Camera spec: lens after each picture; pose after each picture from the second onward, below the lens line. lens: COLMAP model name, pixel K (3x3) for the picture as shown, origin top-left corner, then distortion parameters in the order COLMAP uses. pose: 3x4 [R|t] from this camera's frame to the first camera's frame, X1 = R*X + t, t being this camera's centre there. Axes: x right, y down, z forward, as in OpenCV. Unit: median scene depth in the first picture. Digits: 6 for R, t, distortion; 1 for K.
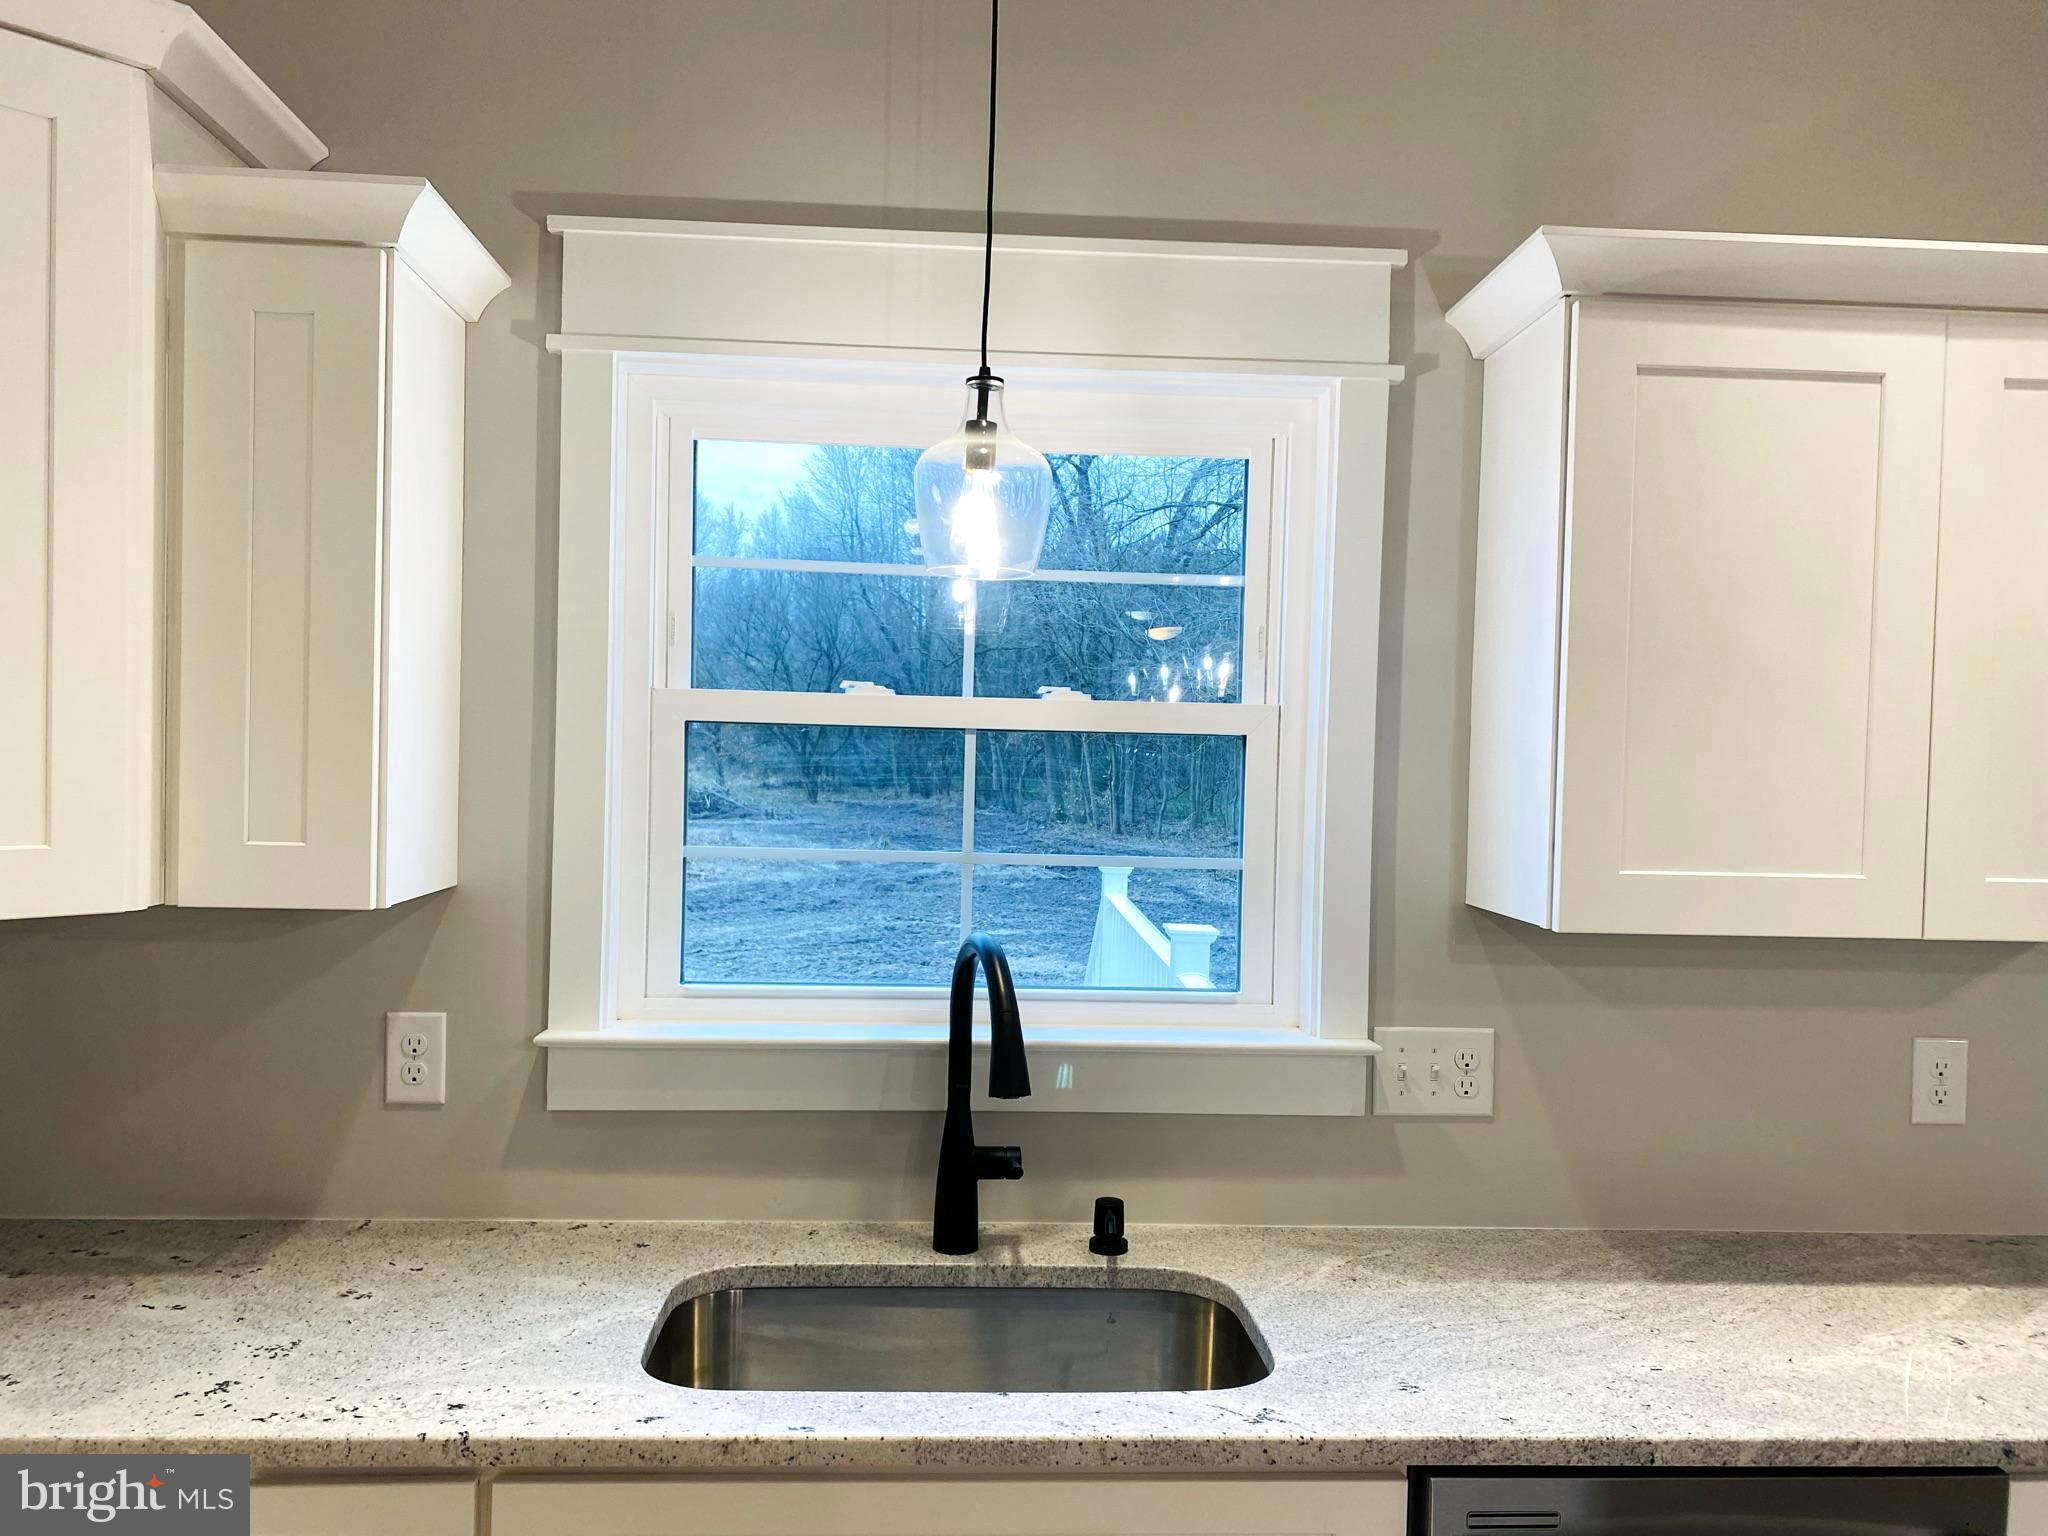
lens RADIAL K [[1562.5, 0, 1041.3], [0, 1562.5, 776.5], [0, 0, 1]] dist [0.016448, -0.006008]
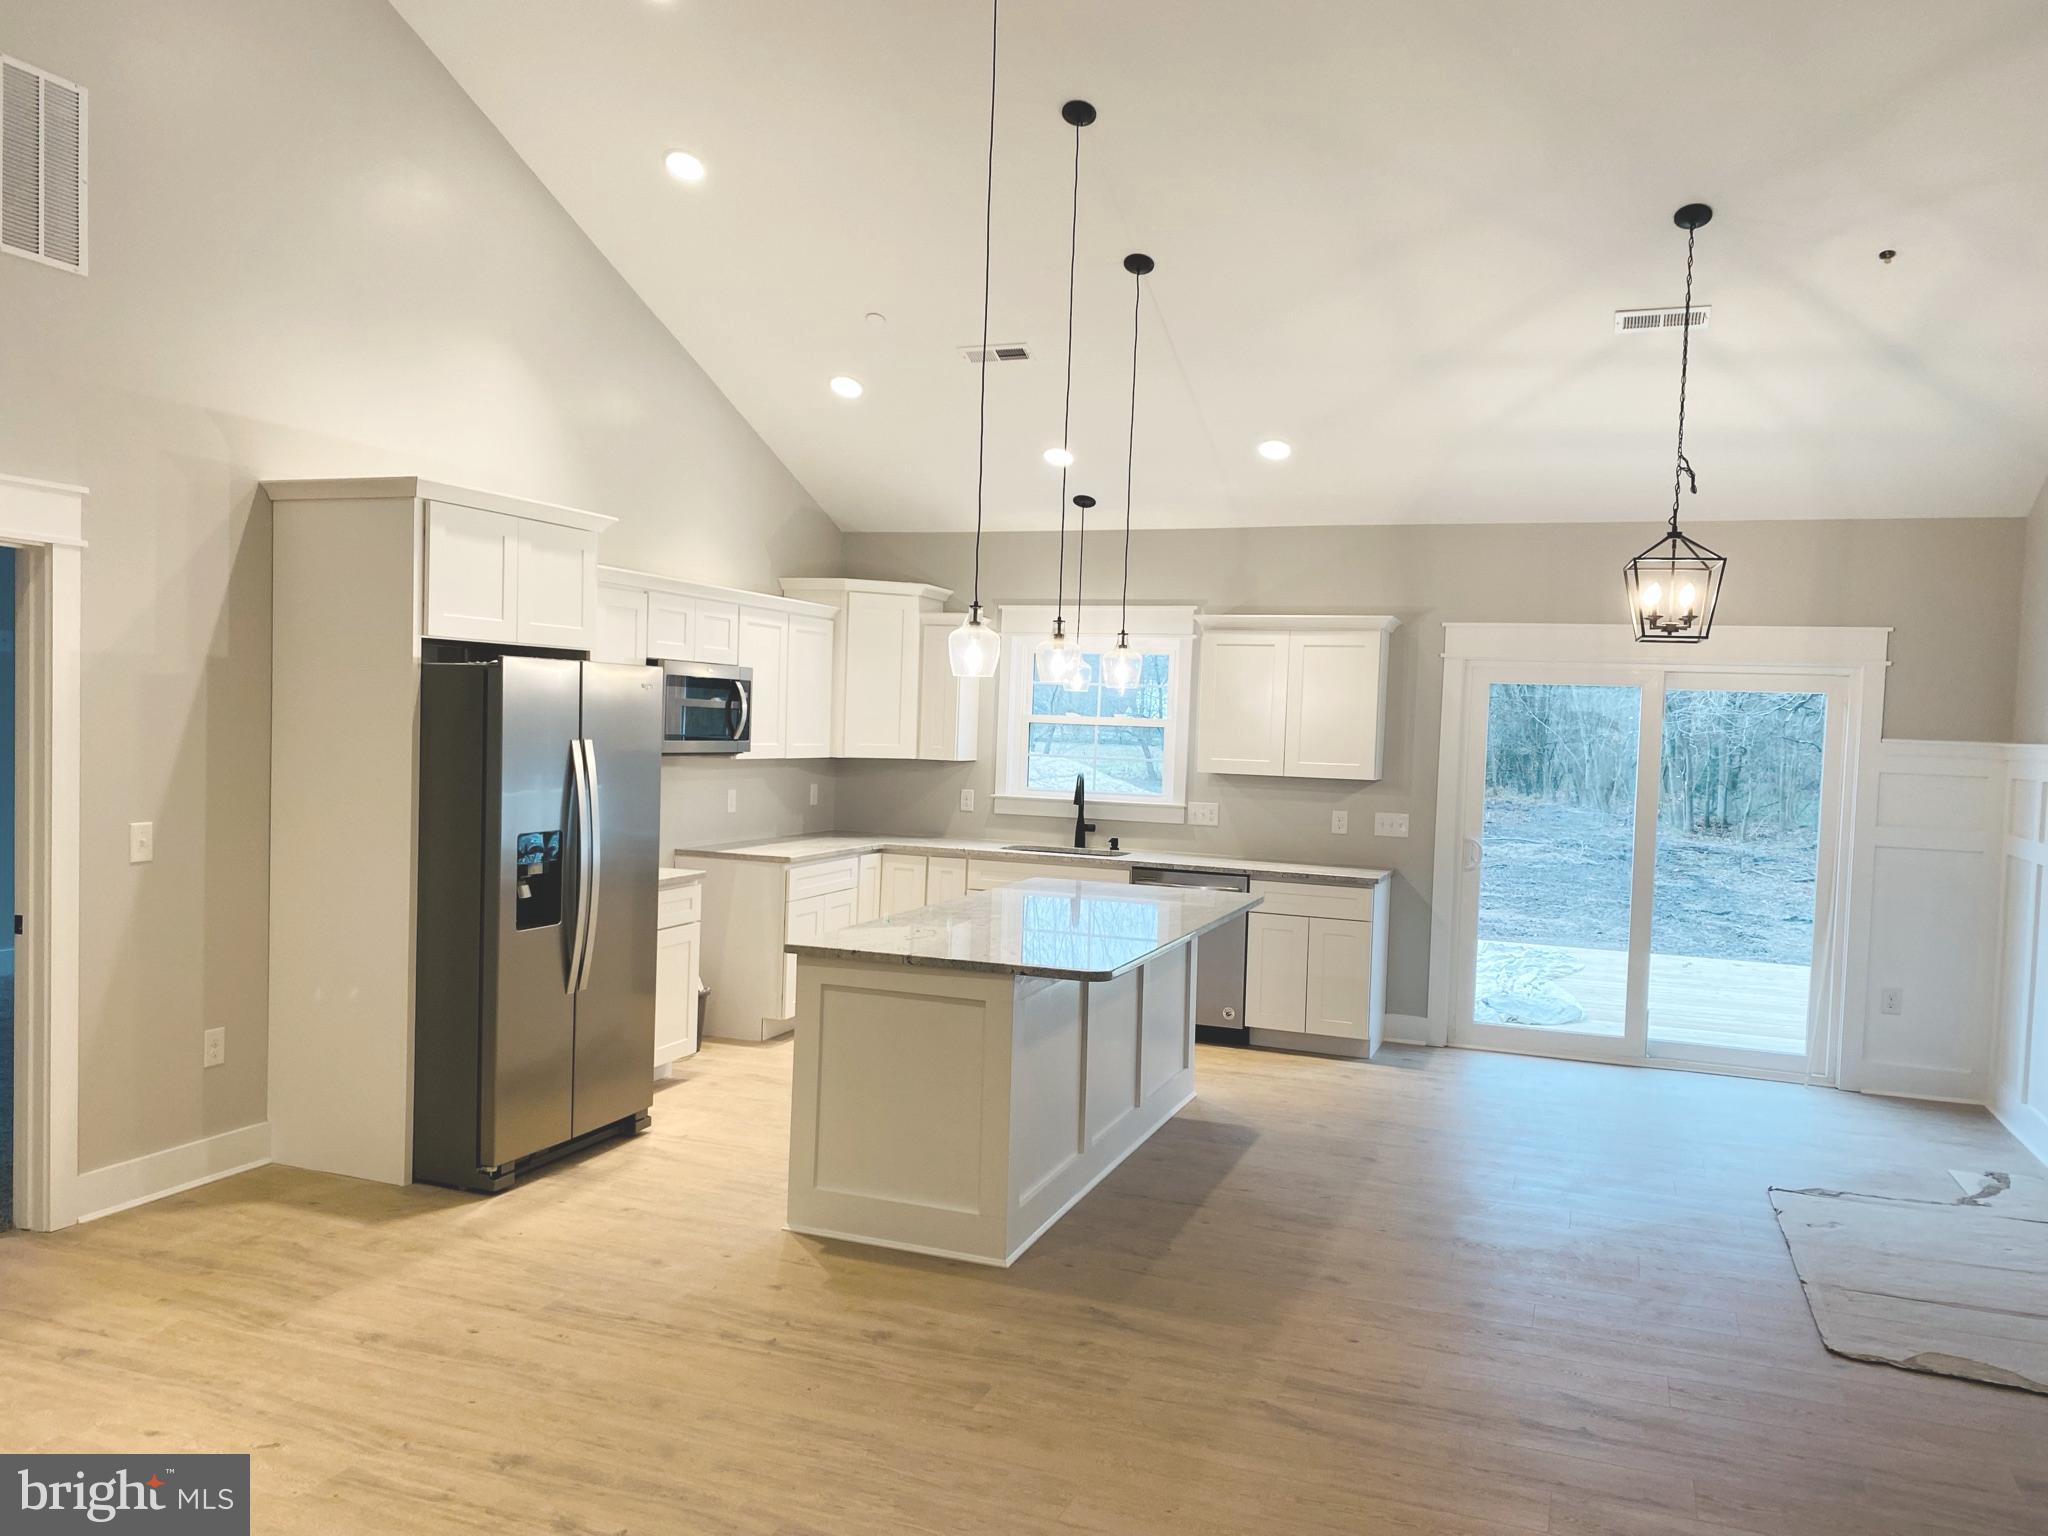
lens RADIAL K [[1527.4, 0, 1041.4], [0, 1527.4, 765.5], [0, 0, 1]] dist [0.068458, -0.086250]
pose [[0.918066, 0.019402, -0.395953, 1.432078], [-0.021335, 0.999772, -0.000477, 0.082810], [0.395854, 0.008886, 0.918271, -2.740898]]
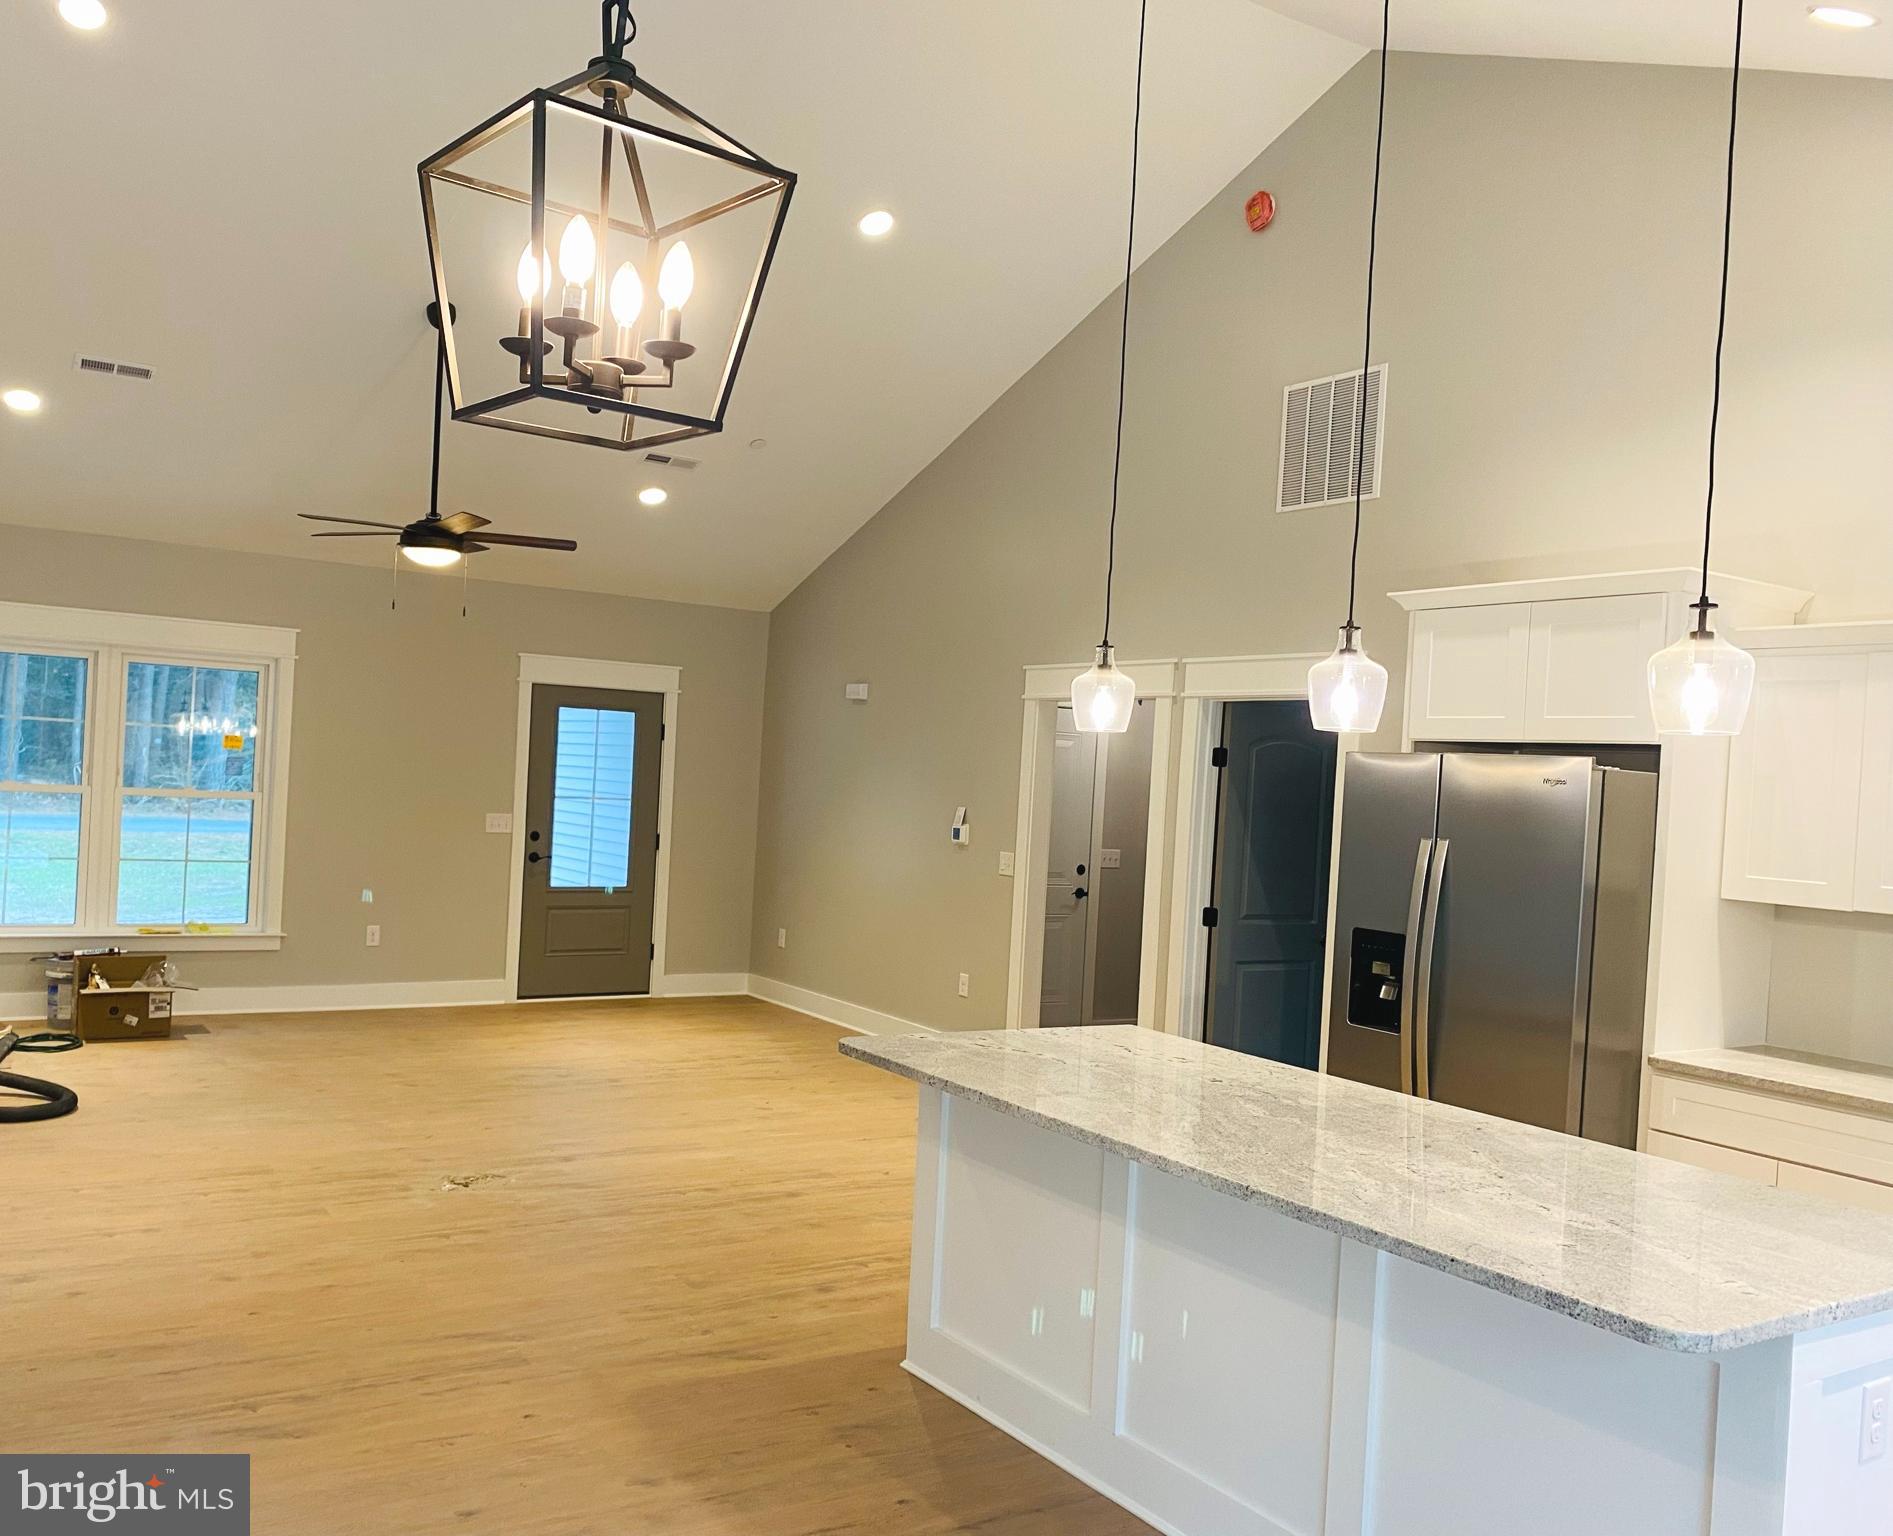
lens RADIAL K [[1612.0, 0, 839.8], [0, 1612.0, 766.8], [0, 0, 1]] dist [0.040348, -0.000605]
pose [[-0.885887, -0.074617, -0.457861, 1.628306], [-0.089455, 0.995933, 0.010776, 0.003648], [0.455195, 0.050504, -0.888958, 0.924411]]
